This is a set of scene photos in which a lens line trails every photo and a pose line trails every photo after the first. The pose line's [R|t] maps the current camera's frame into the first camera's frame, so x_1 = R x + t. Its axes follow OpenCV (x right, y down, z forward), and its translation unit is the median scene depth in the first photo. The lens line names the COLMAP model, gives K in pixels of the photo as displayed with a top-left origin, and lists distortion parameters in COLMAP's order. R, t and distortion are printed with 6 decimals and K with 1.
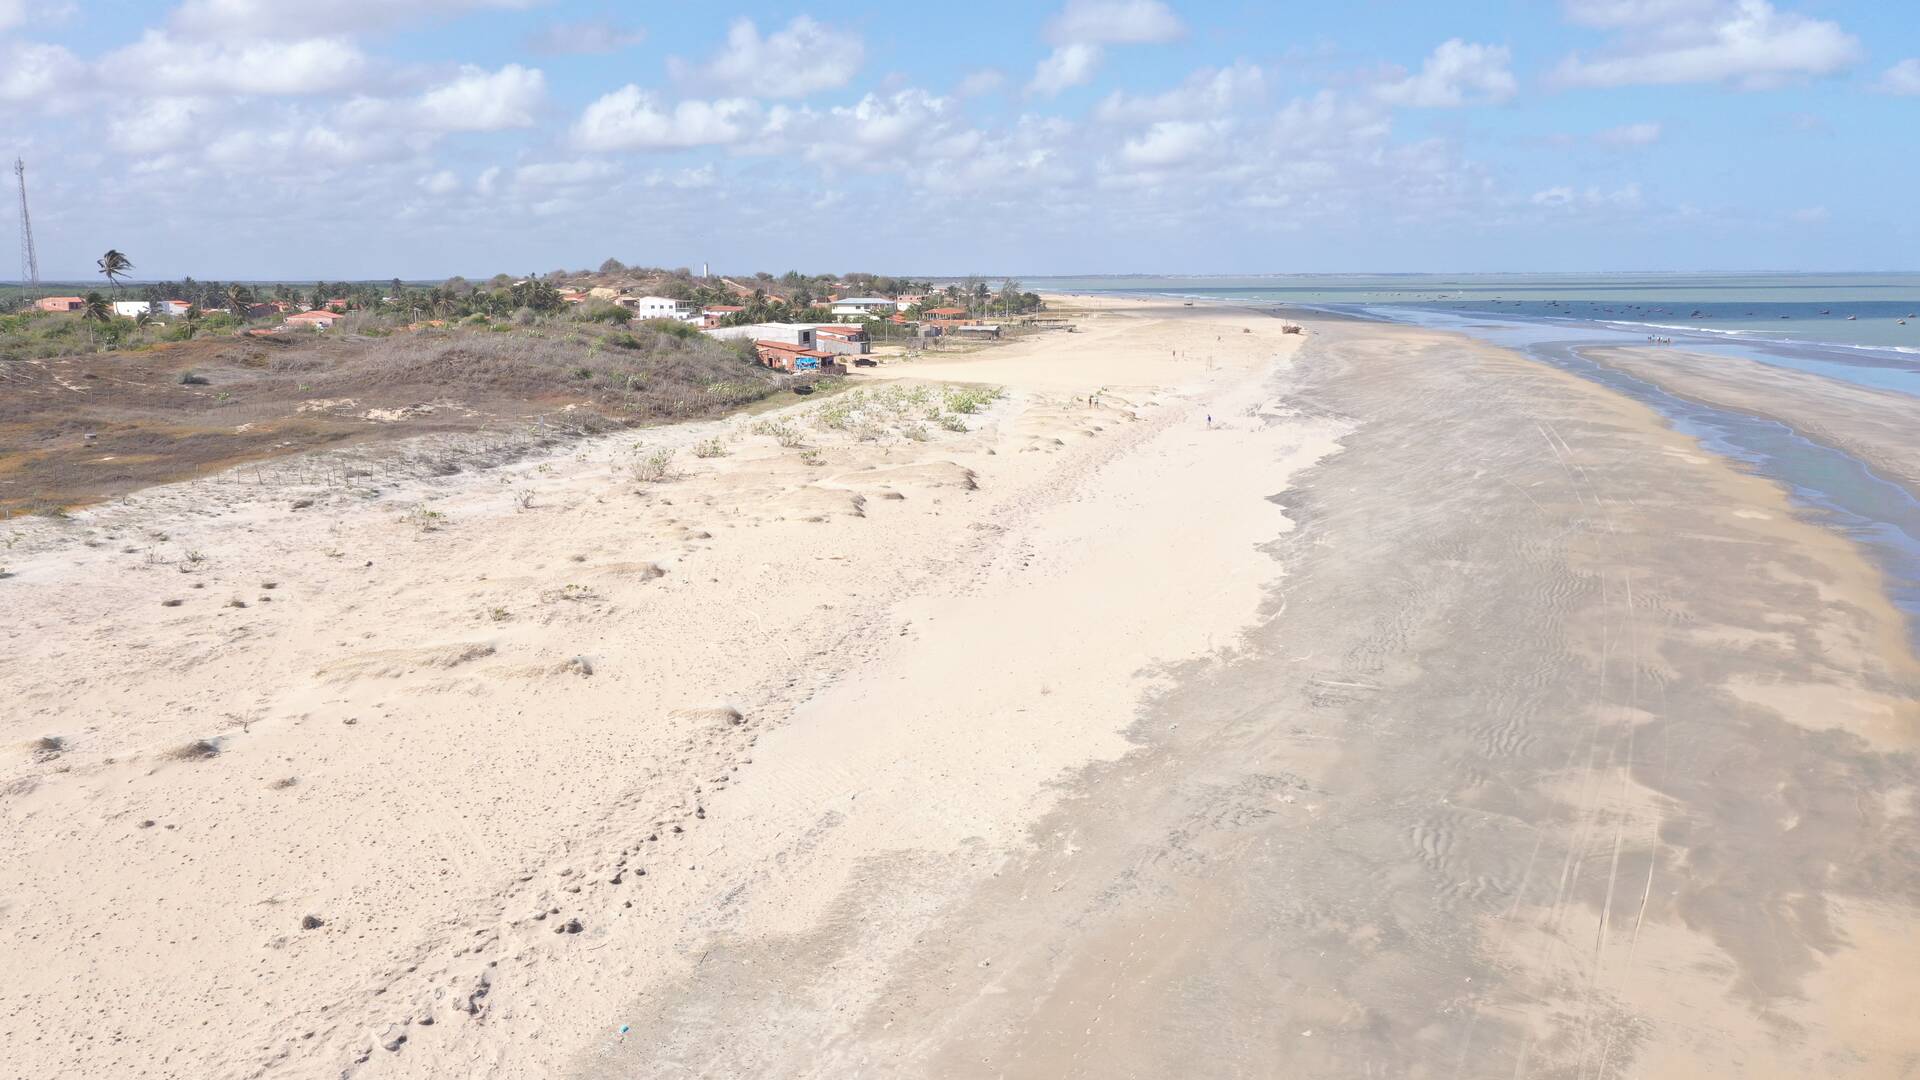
lens RADIAL K [[1536.6, 0, 961.2], [0, 1536.6, 542.2], [0, 0, 1]] dist [0.017822, -0.002014]
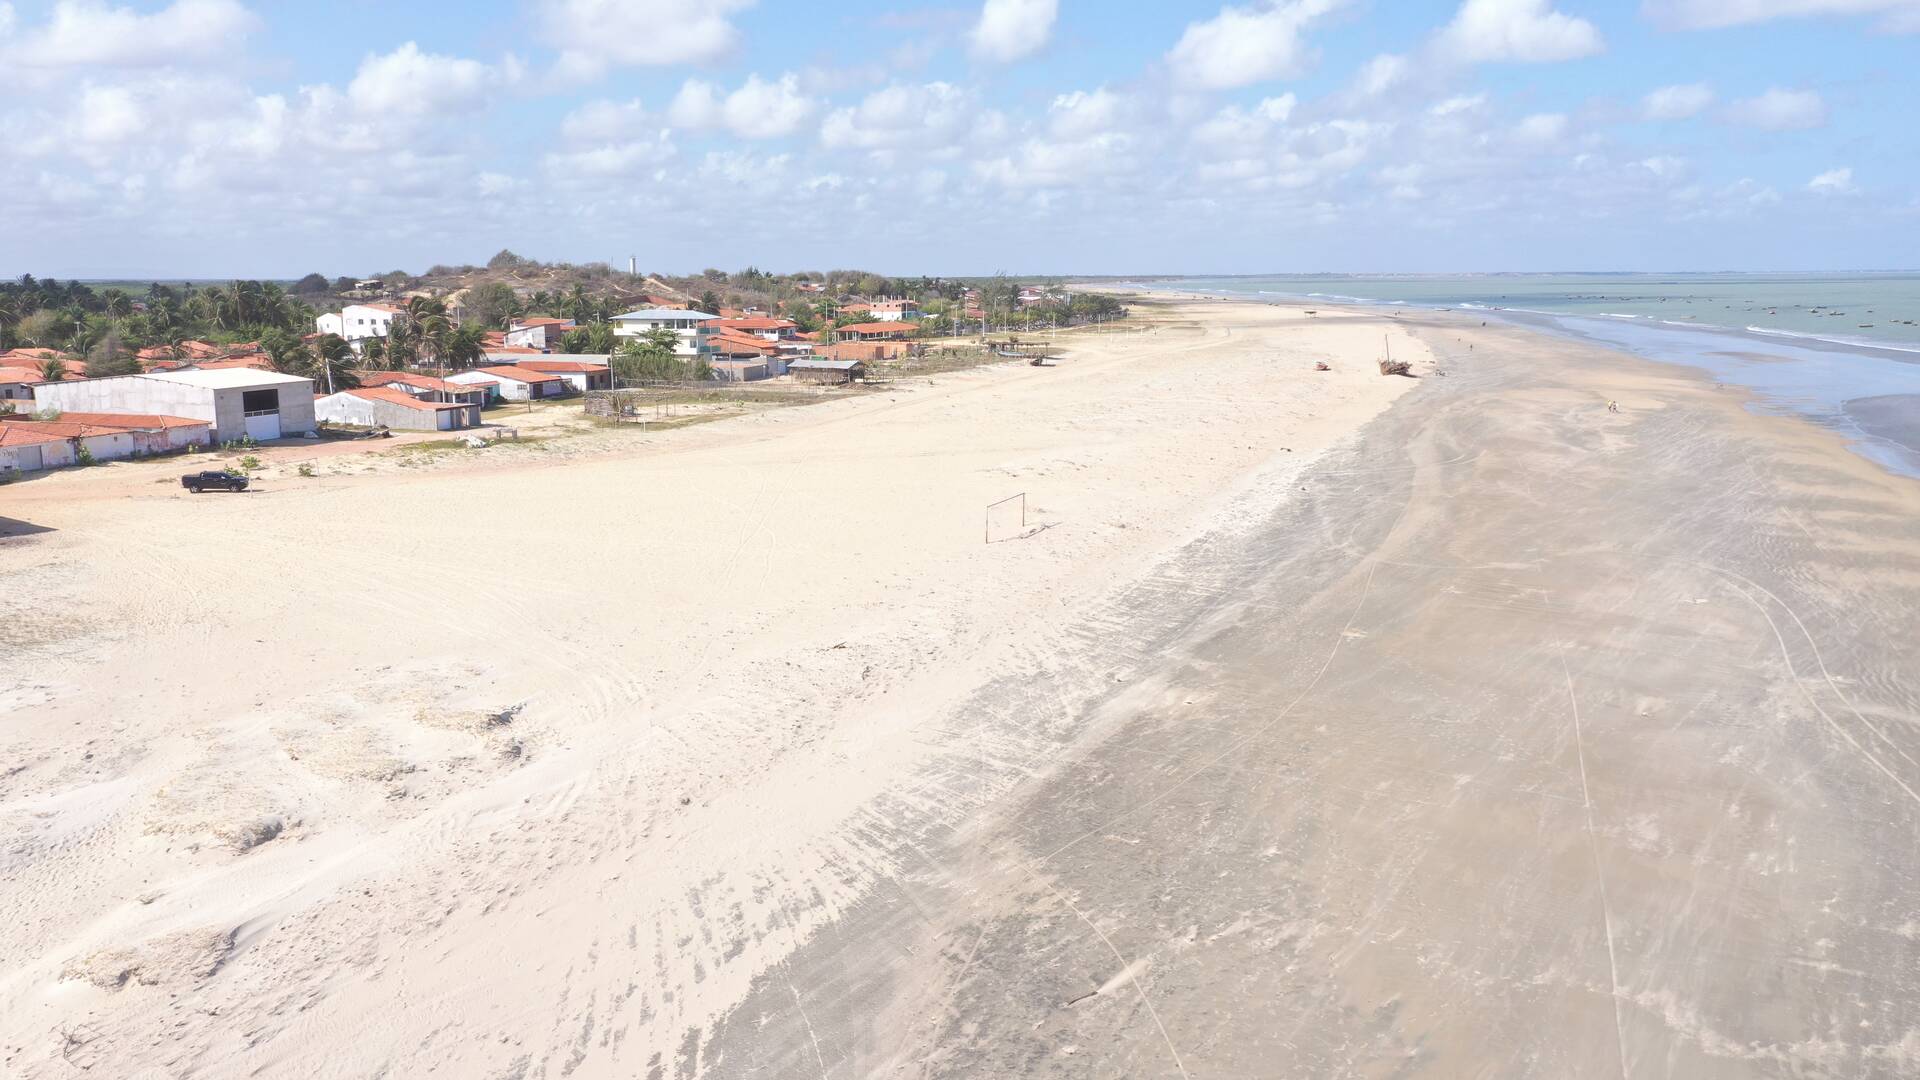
lens RADIAL K [[1536.6, 0, 958.7], [0, 1536.6, 536.1], [0, 0, 1]] dist [0.017822, -0.002014]
pose [[0.997467, 0.013056, -0.069916, 0.054725], [-0.013233, 0.999910, -0.002073, -0.037482], [0.069882, 0.002993, 0.997551, 0.215573]]
